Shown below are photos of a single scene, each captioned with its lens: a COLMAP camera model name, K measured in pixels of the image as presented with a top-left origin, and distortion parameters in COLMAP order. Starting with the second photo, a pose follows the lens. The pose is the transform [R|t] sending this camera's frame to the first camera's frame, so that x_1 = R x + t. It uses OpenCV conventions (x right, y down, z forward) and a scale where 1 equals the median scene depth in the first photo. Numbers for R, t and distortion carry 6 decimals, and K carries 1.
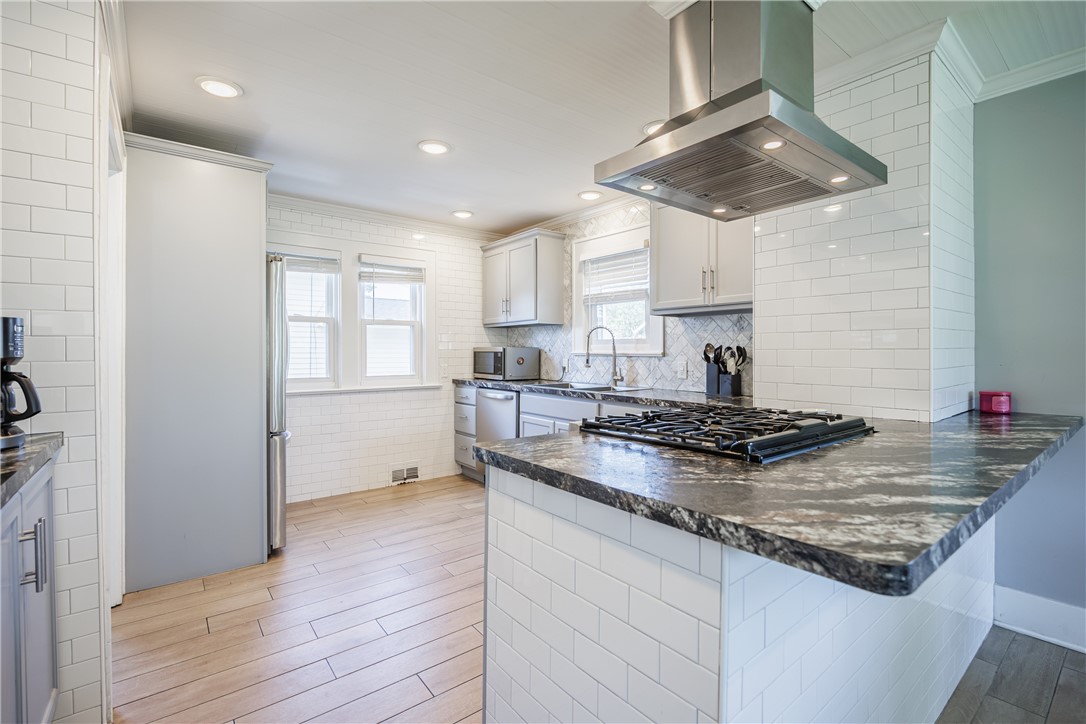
lens RADIAL K [[494.3, 0, 539.8], [0, 494.3, 351.4], [0, 0, 1]] dist [-0.001855, -0.000277]
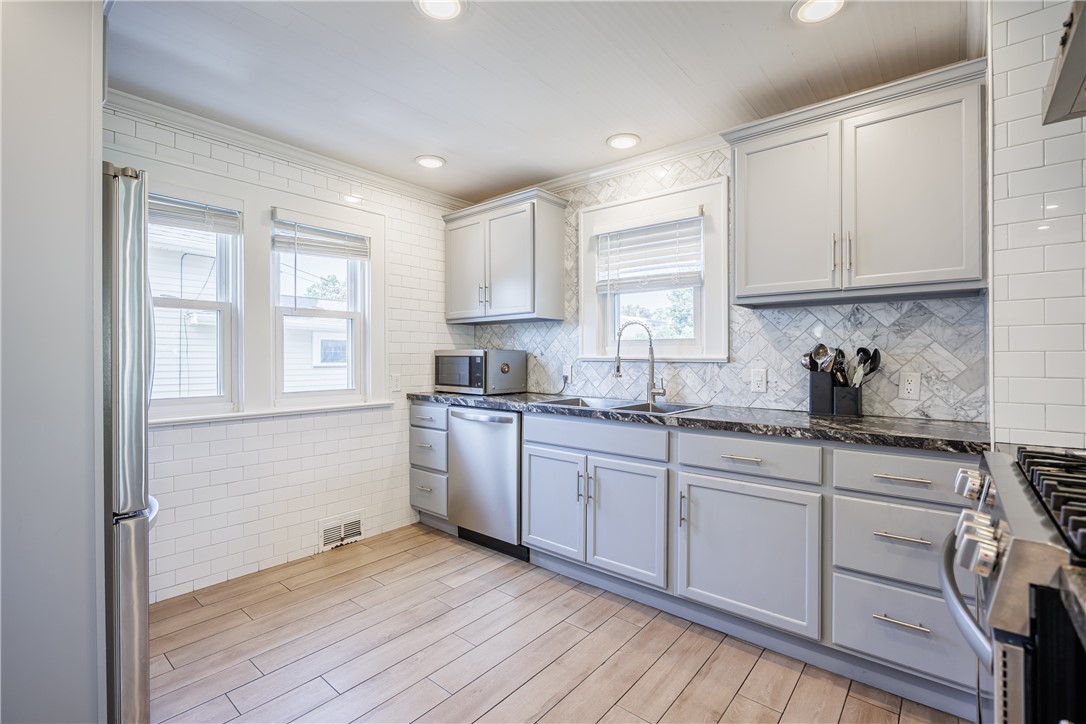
lens RADIAL K [[491.5, 0, 541.1], [0, 491.5, 357.9], [0, 0, 1]] dist [-0.003247, -0.000116]
pose [[0.978605, -0.000442, 0.205747, -0.145489], [-0.000184, 0.999995, 0.003025, 0.001407], [-0.205748, -0.002998, 0.978600, 0.276329]]
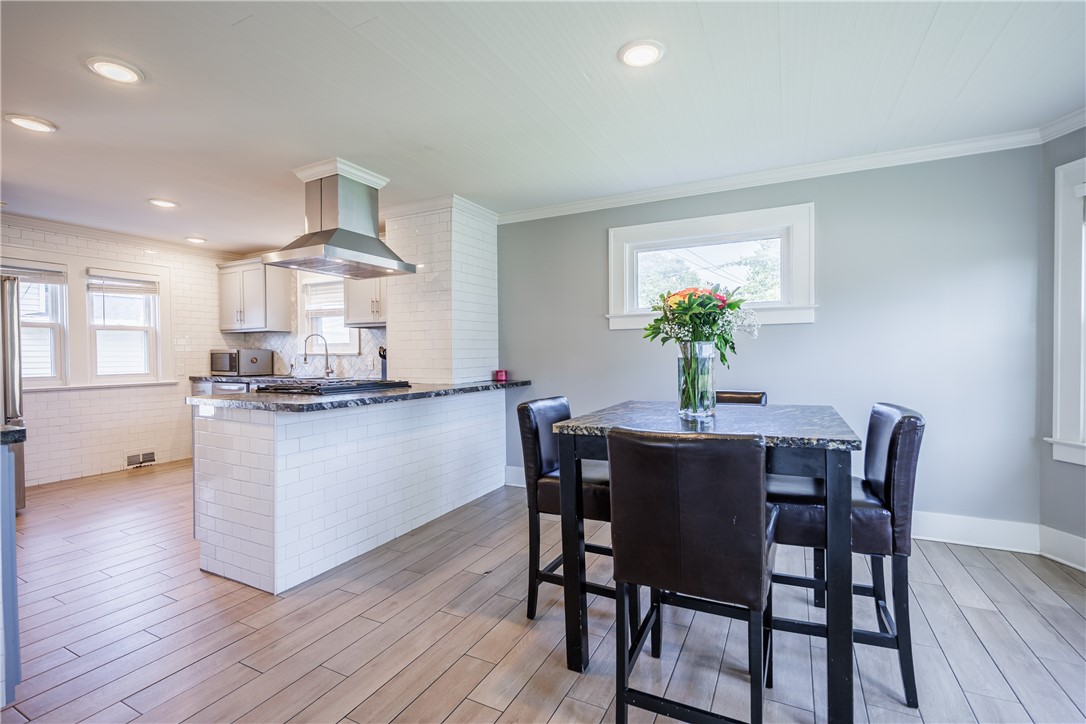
lens RADIAL K [[486.9, 0, 543.0], [0, 486.9, 362.0], [0, 0, 1]] dist [-0.006319, -0.000153]
pose [[0.908150, -0.012702, 0.418452, 0.116057], [0.006042, 0.999833, 0.017237, 0.007201], [-0.418601, -0.013125, 0.908075, -0.443799]]
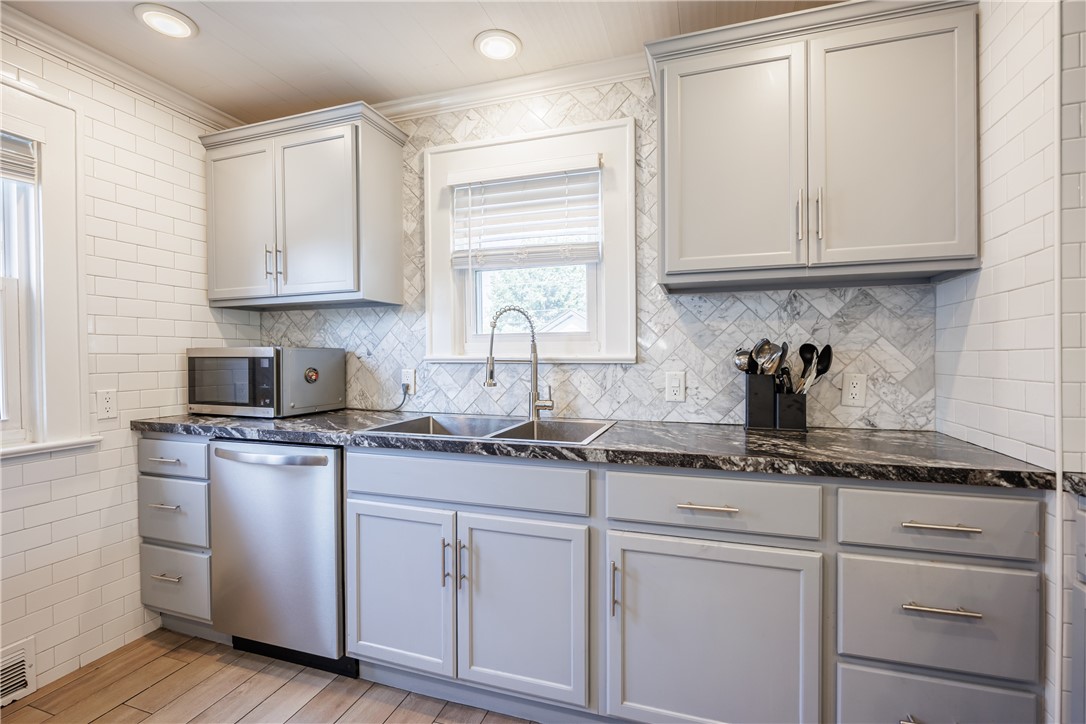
lens RADIAL K [[486.9, 0, 543.0], [0, 486.9, 362.0], [0, 0, 1]] dist [-0.006319, -0.000153]
pose [[0.833508, -0.013098, 0.552352, -0.120468], [0.005924, 0.999873, 0.014771, 0.000151], [-0.552475, -0.009040, 0.833480, 0.489617]]
